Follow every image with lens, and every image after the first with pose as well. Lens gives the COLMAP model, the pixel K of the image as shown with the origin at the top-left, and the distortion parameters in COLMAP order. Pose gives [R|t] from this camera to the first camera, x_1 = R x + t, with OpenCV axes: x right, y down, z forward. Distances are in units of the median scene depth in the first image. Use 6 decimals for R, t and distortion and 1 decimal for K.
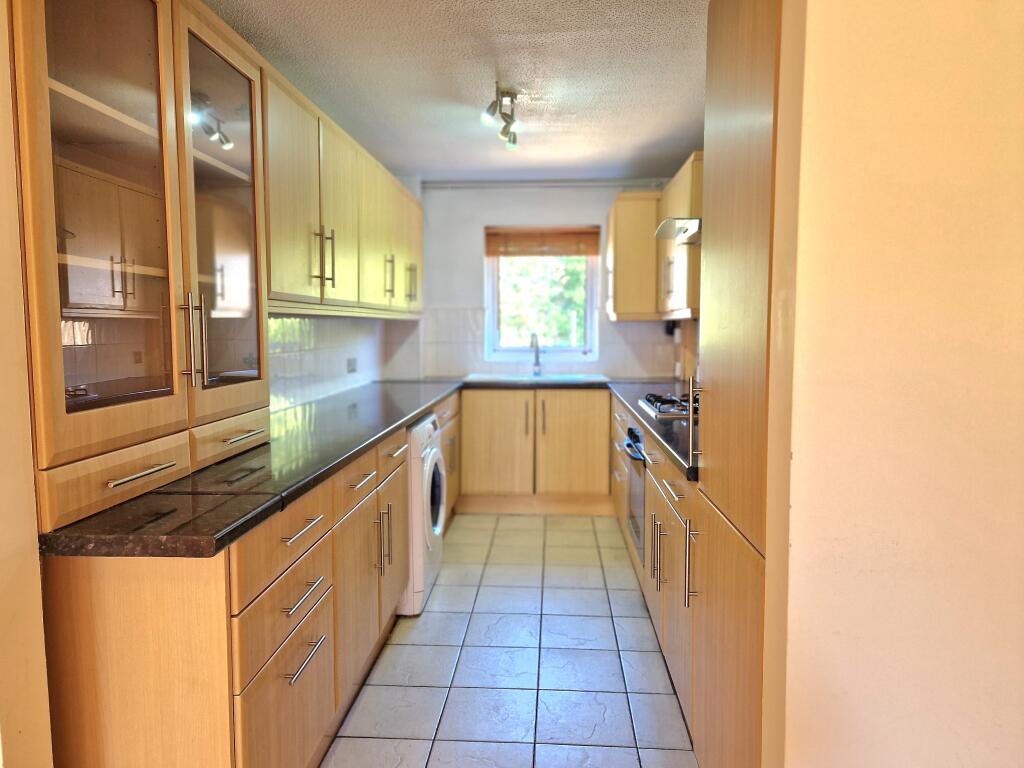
lens RADIAL K [[691.4, 0, 512.0], [0, 691.4, 384.0], [0, 0, 1]] dist [0.067054, -0.081350]
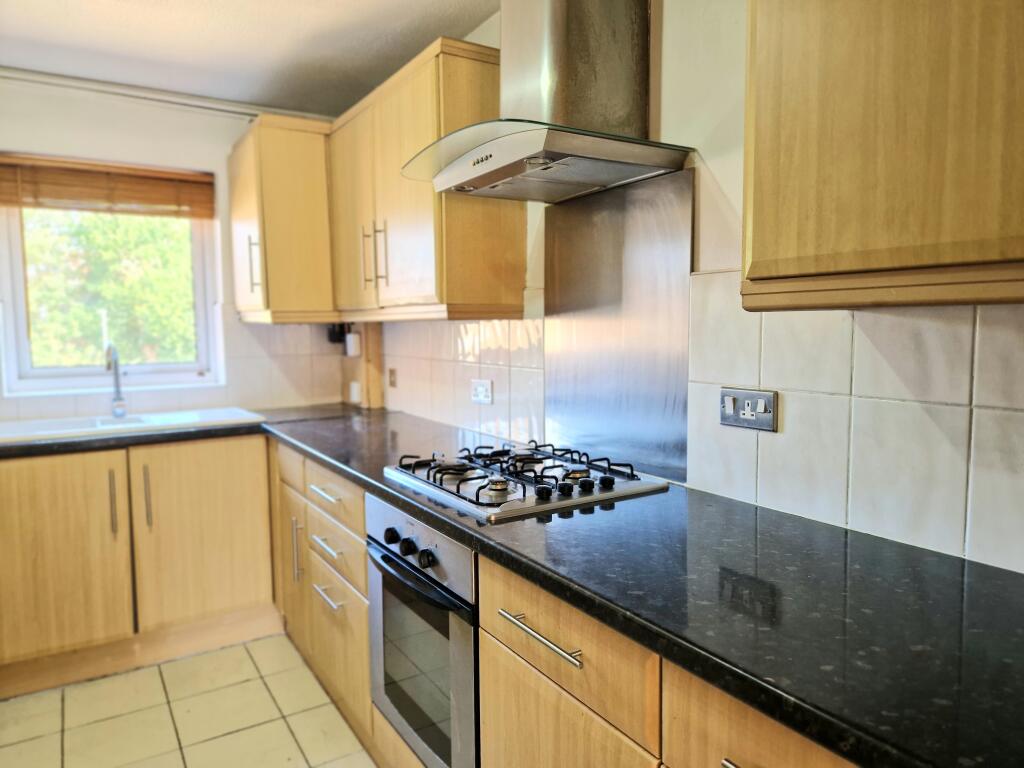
lens RADIAL K [[691.4, 0, 512.0], [0, 691.4, 384.0], [0, 0, 1]] dist [0.067054, -0.081350]
pose [[0.812724, -0.055319, 0.580016, -0.033720], [0.054888, 0.998325, 0.018305, -0.031940], [-0.580057, 0.016958, 0.814399, 0.327022]]
